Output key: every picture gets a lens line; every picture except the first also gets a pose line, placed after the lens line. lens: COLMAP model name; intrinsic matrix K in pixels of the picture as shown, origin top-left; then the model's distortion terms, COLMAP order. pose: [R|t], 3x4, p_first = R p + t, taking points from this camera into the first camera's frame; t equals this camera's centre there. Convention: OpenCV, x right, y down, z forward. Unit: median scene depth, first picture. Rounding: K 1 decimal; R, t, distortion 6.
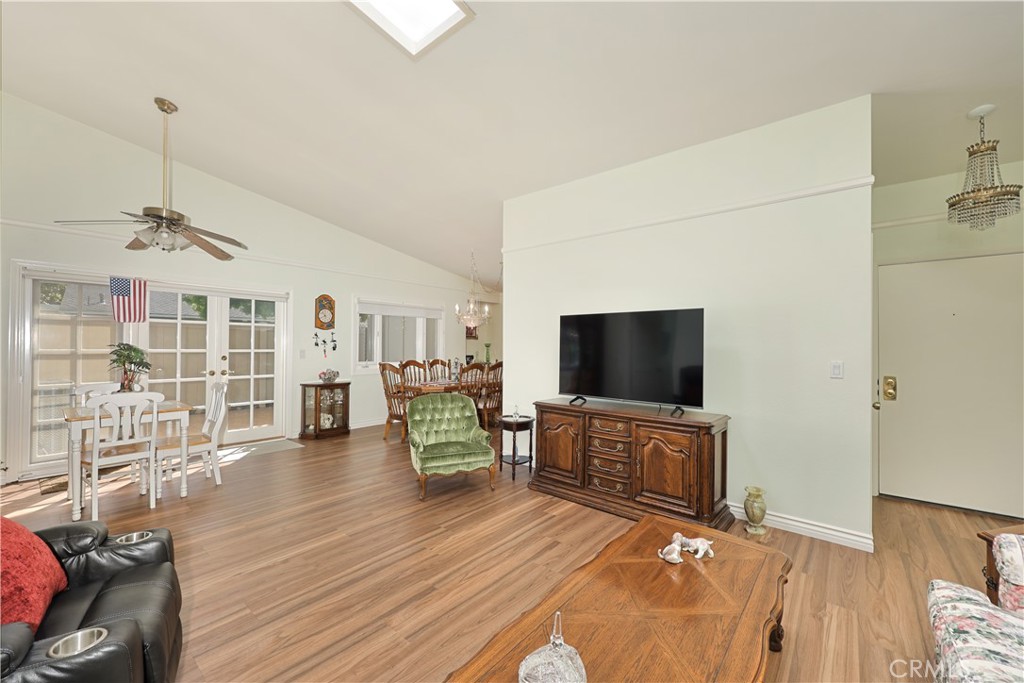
lens RADIAL K [[398.3, 0, 512.0], [0, 398.3, 341.5], [0, 0, 1]] dist [-0.000164, -0.000017]
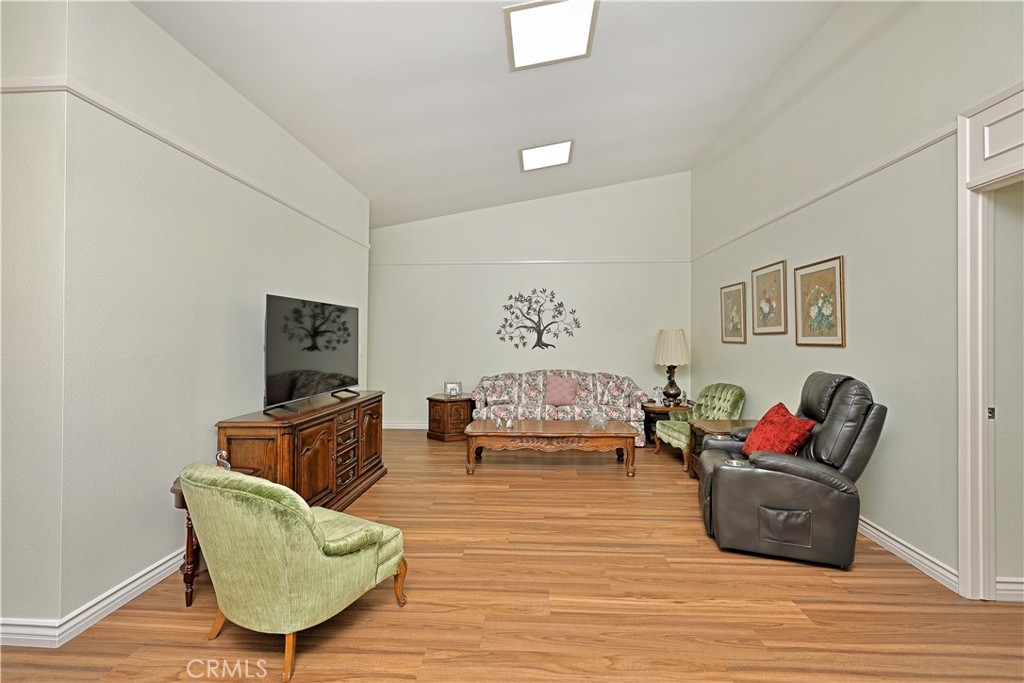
lens RADIAL K [[425.5, 0, 513.1], [0, 425.5, 348.6], [0, 0, 1]] dist [0.012273, 0.000052]
pose [[-0.599615, -0.021415, 0.800002, -1.249017], [-0.007714, 0.999750, 0.020980, 0.017819], [-0.800251, 0.006409, -0.599631, 1.911175]]
